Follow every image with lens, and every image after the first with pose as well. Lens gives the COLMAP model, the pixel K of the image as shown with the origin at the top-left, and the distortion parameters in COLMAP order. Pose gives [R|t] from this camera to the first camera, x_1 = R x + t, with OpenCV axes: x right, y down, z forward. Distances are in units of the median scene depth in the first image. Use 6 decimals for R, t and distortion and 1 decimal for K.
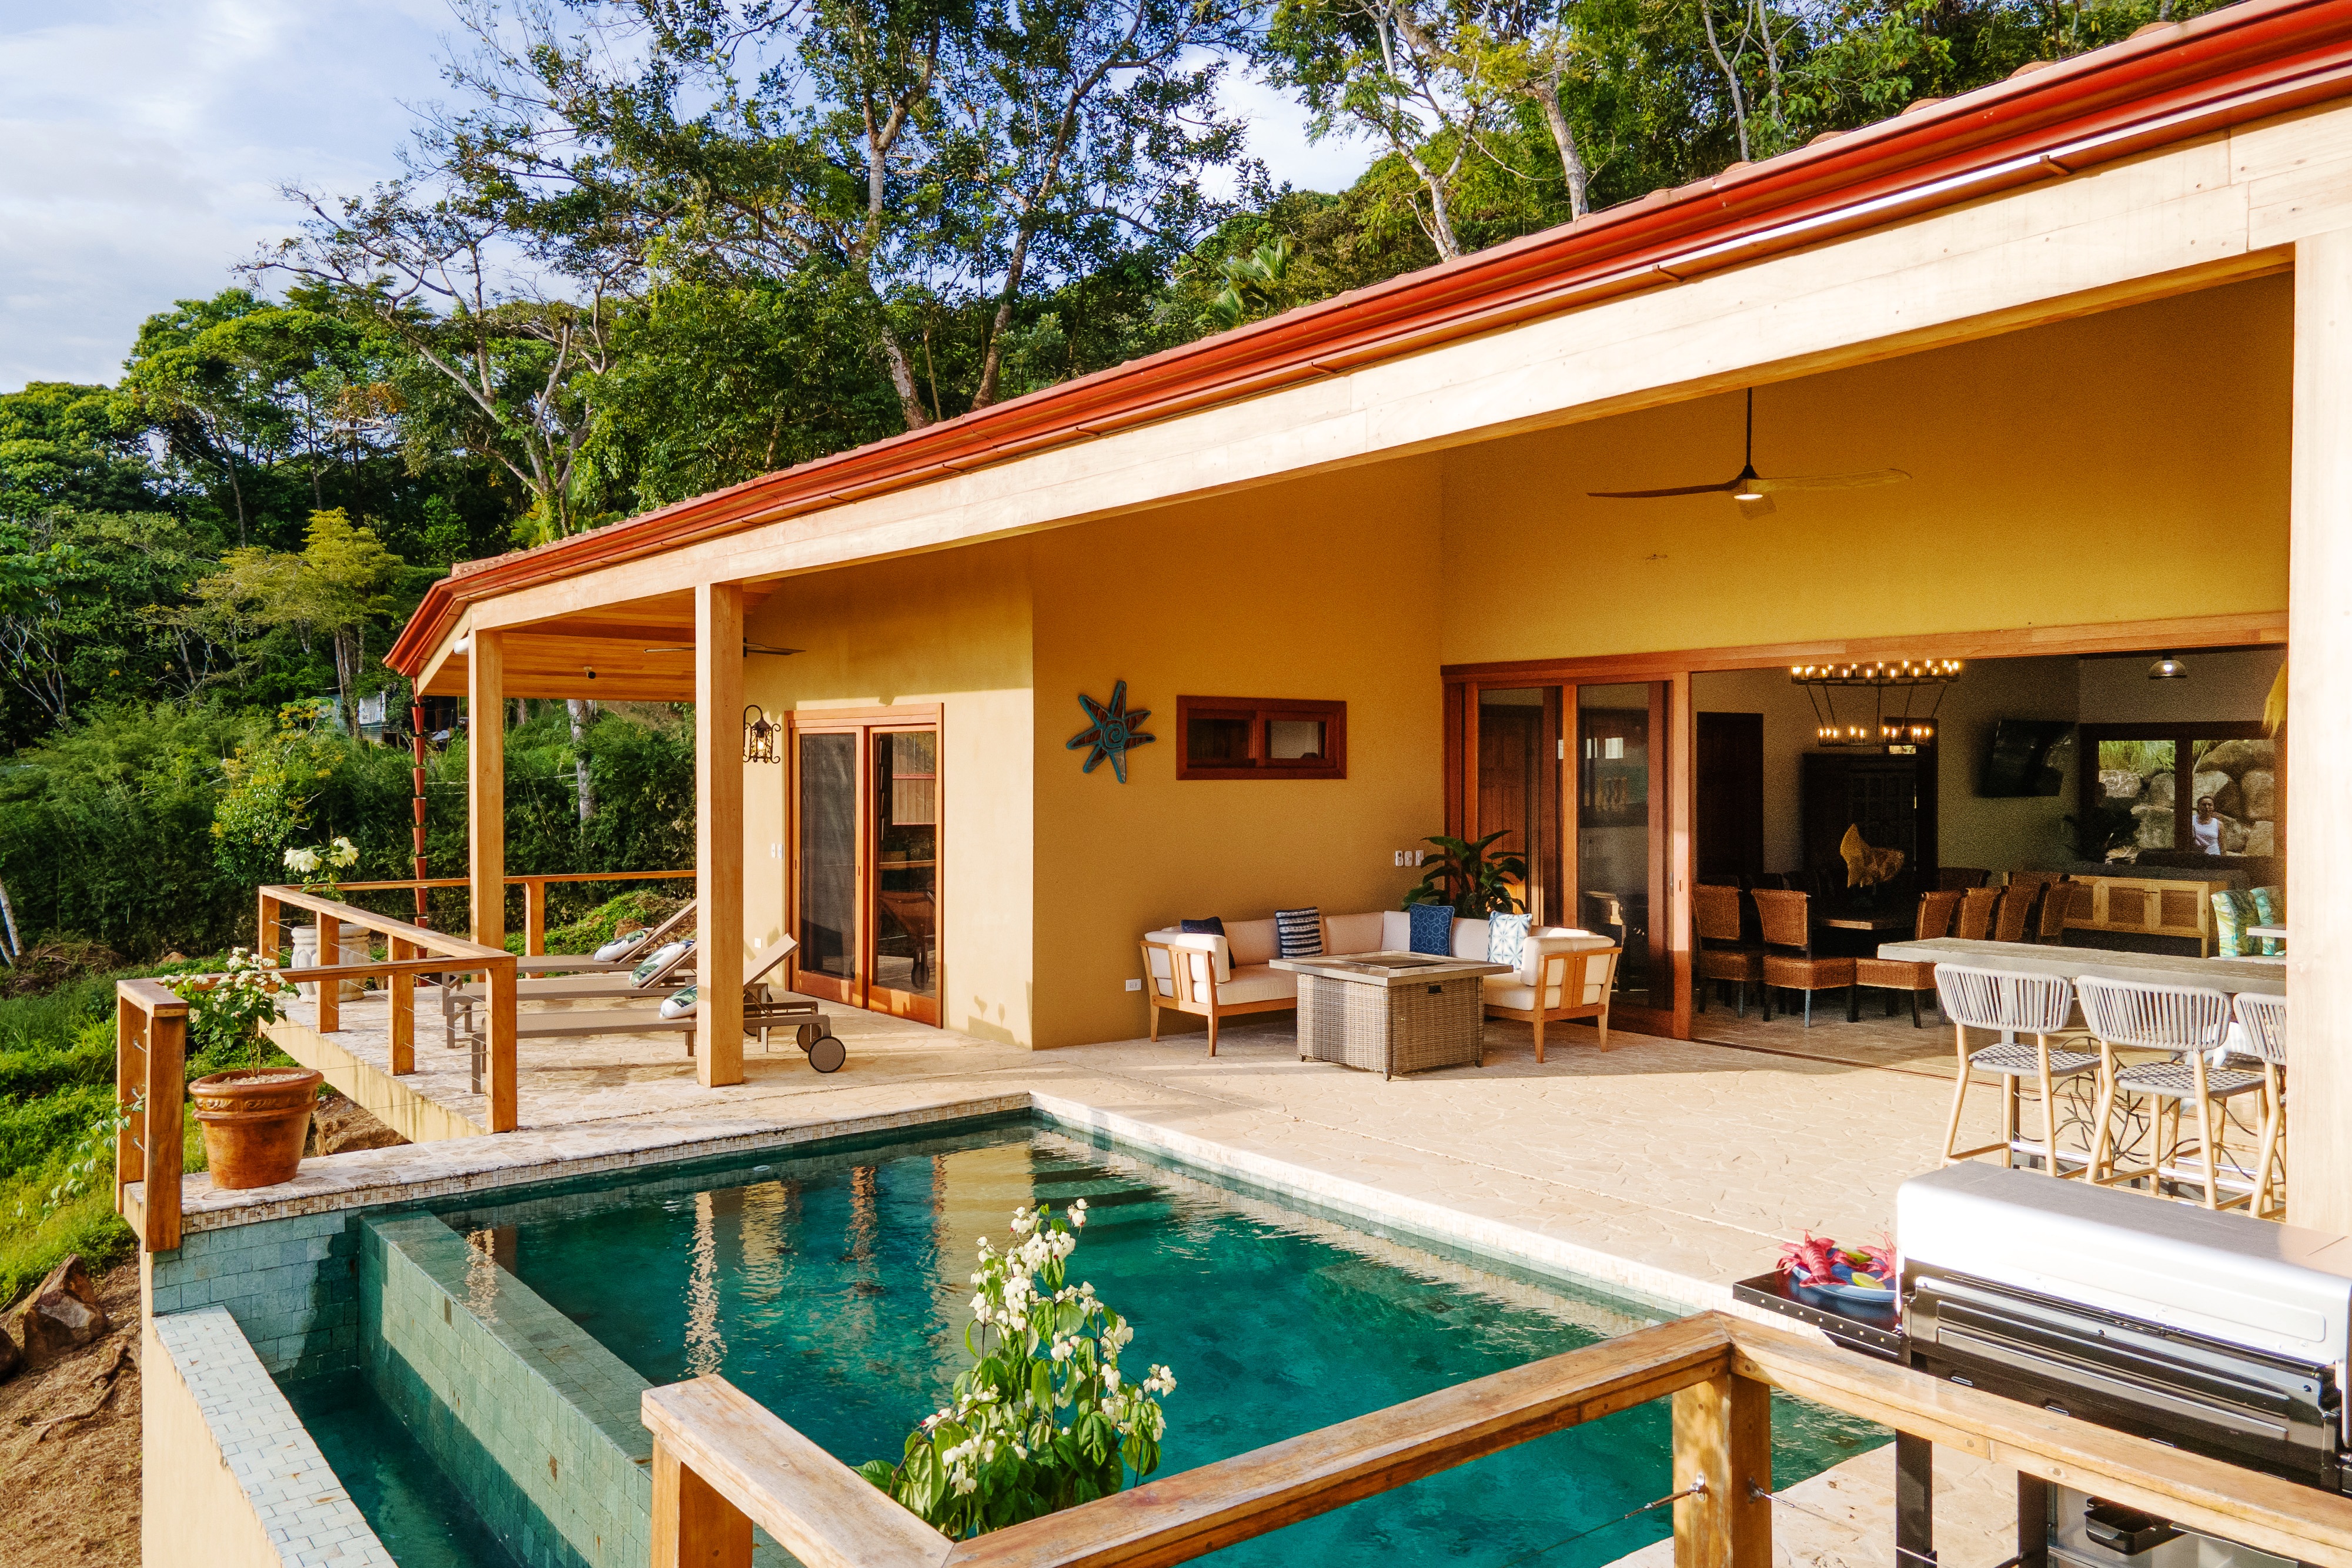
lens RADIAL K [[1702.4, 0, 1173.5], [0, 1702.4, 778.5], [0, 0, 1]] dist [0.046306, -0.005069]
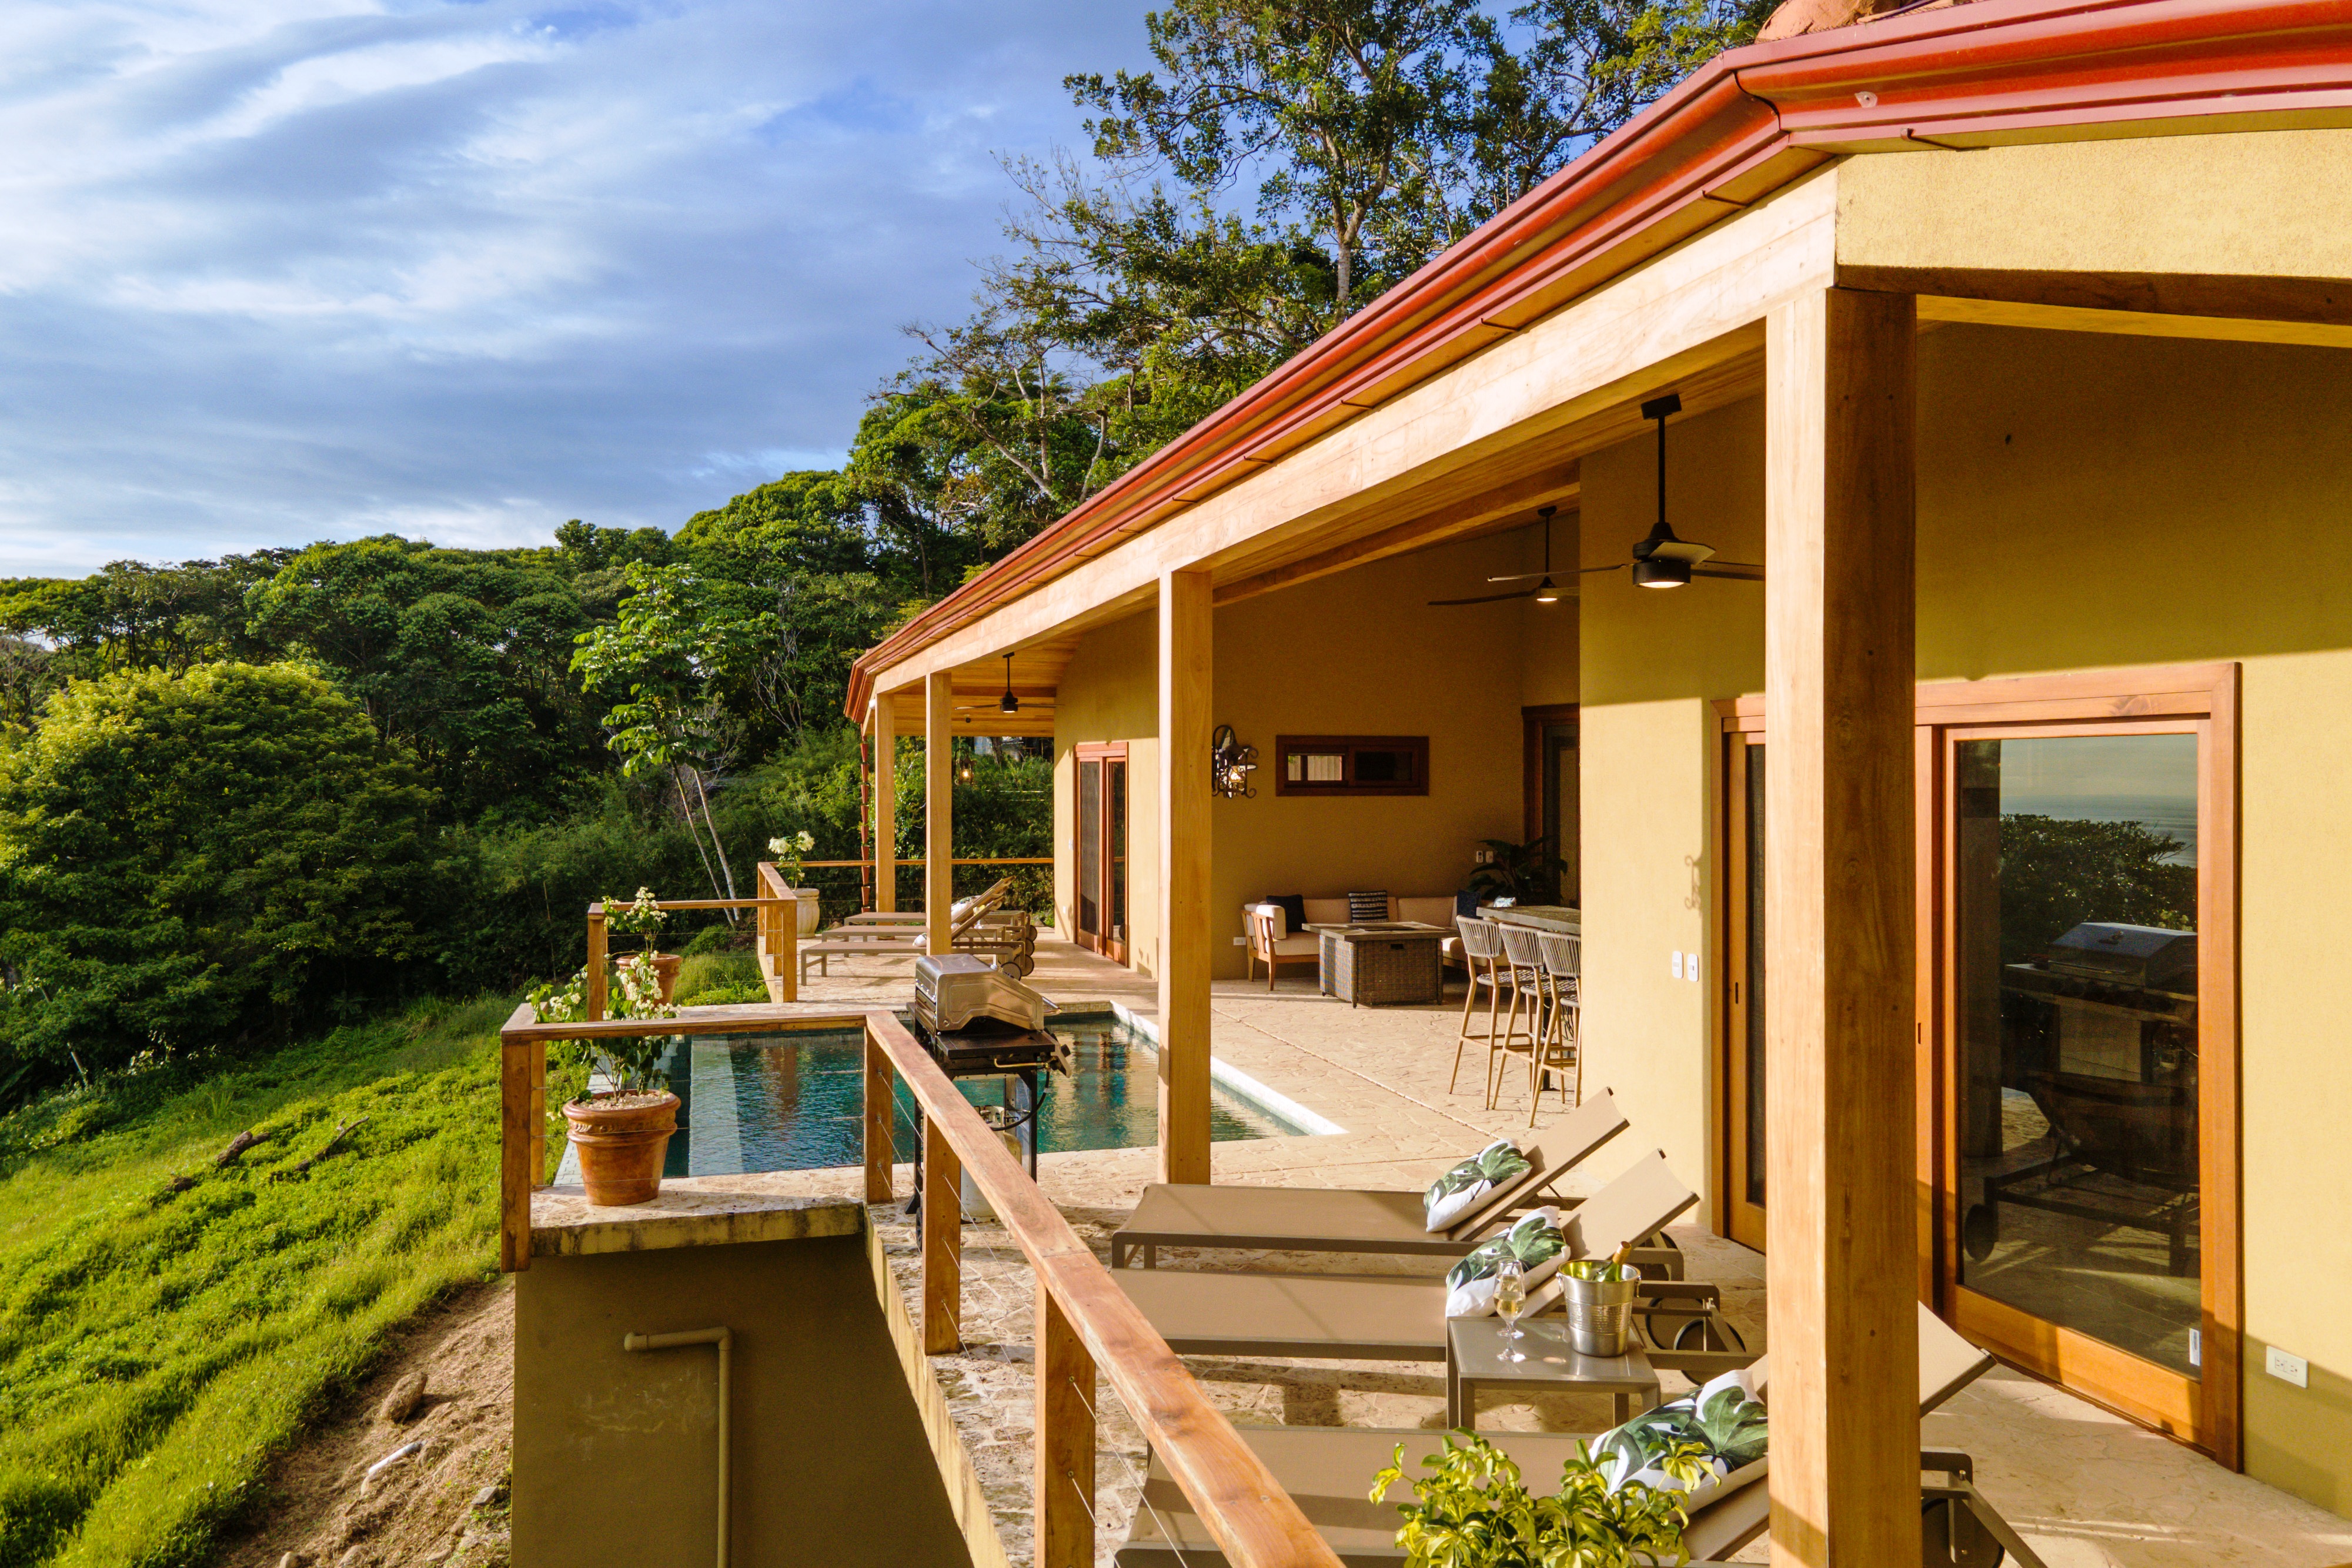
lens RADIAL K [[1702.4, 0, 1178.2], [0, 1702.4, 782.3], [0, 0, 1]] dist [0.046306, -0.005069]
pose [[0.929227, 0.000940, -0.369508, 0.137640], [-0.001829, 0.999996, -0.002055, -0.002367], [0.369505, 0.002585, 0.929225, -0.100015]]
